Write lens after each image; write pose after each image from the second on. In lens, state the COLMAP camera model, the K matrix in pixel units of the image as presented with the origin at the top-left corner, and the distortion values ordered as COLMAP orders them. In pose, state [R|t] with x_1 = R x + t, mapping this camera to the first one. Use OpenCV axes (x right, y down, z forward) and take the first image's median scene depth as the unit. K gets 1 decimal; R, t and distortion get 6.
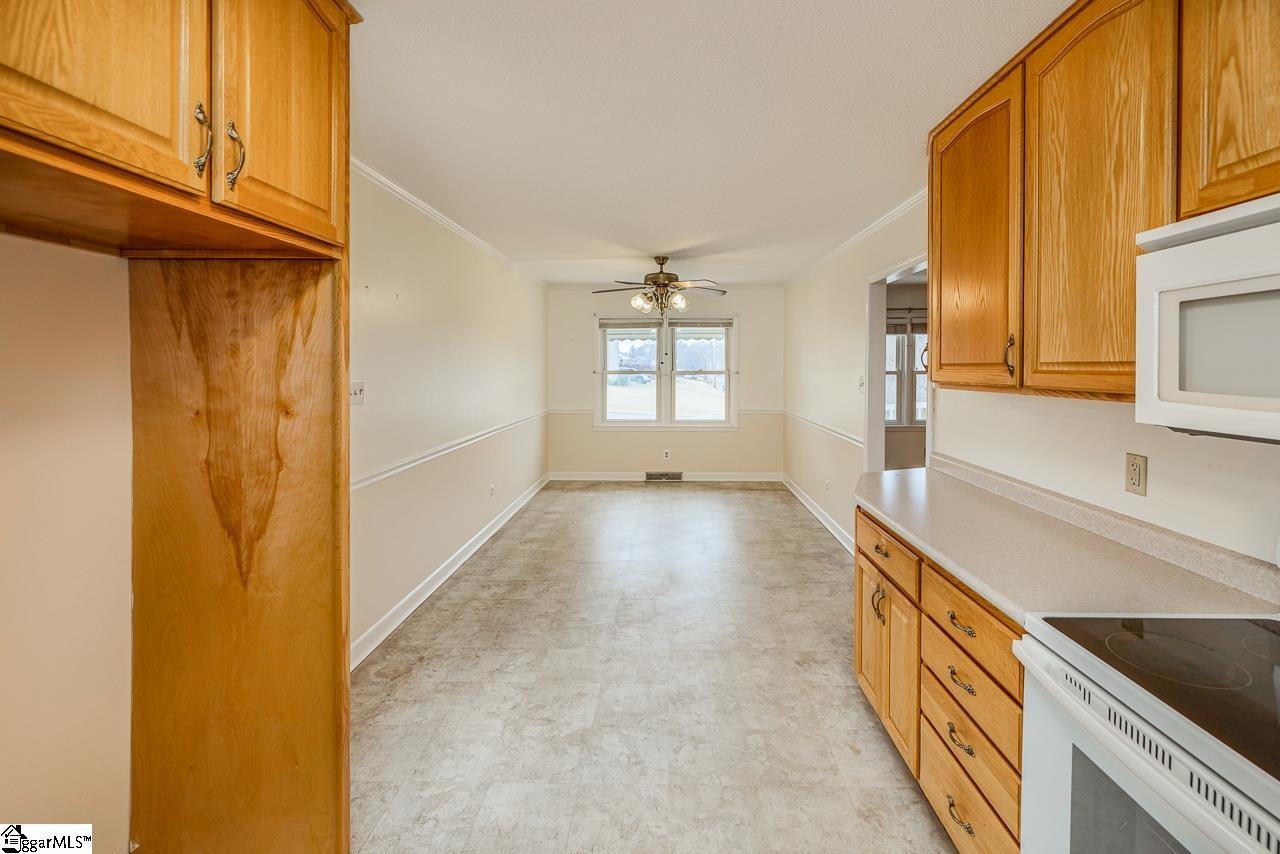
lens RADIAL K [[563.4, 0, 672.4], [0, 563.4, 373.4], [0, 0, 1]] dist [-0.000279, 0.000033]
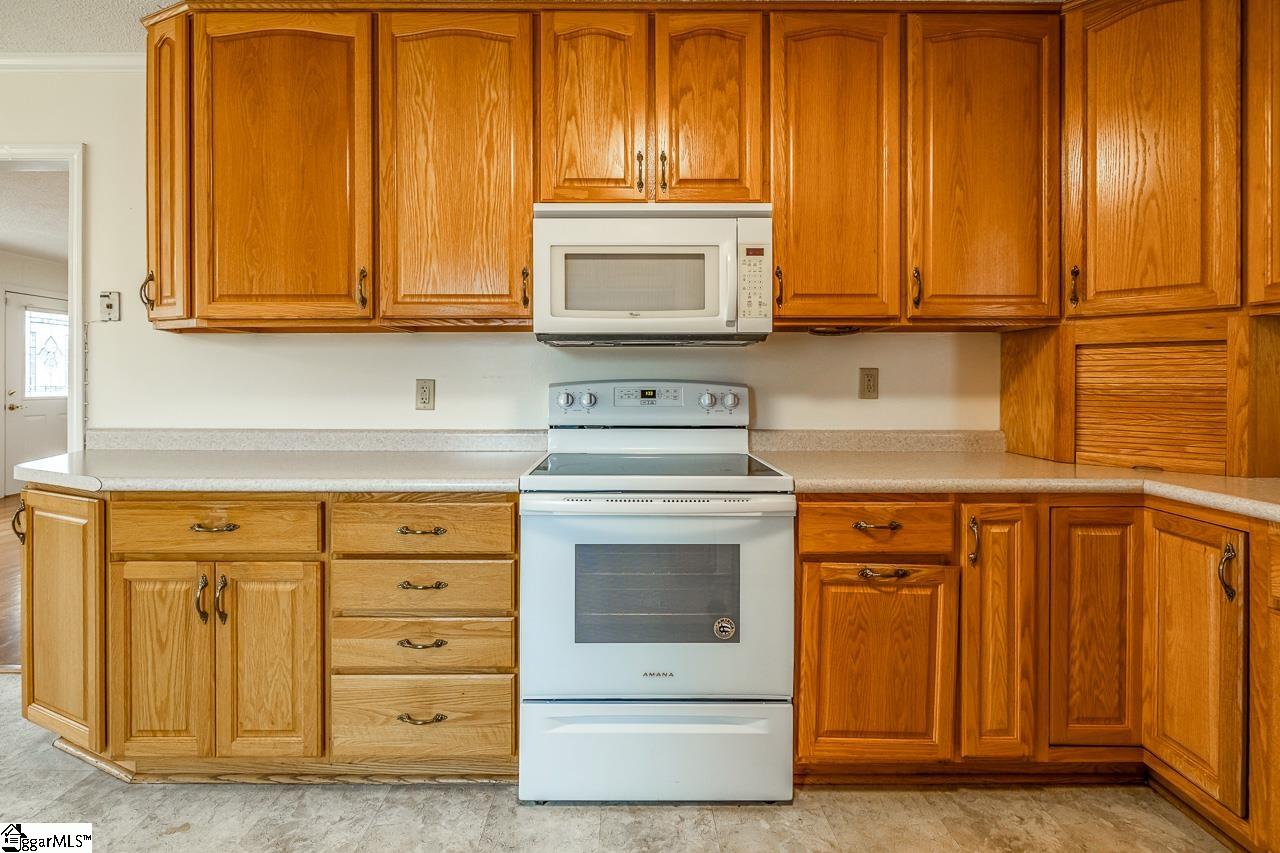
lens RADIAL K [[566.8, 0, 613.8], [0, 566.8, 380.8], [0, 0, 1]] dist [-0.000654, 0.000124]
pose [[0.001877, -0.002556, 0.999995, -0.354186], [0.012229, 0.999922, 0.002533, 0.115557], [-0.999923, 0.012224, 0.001908, 0.434989]]
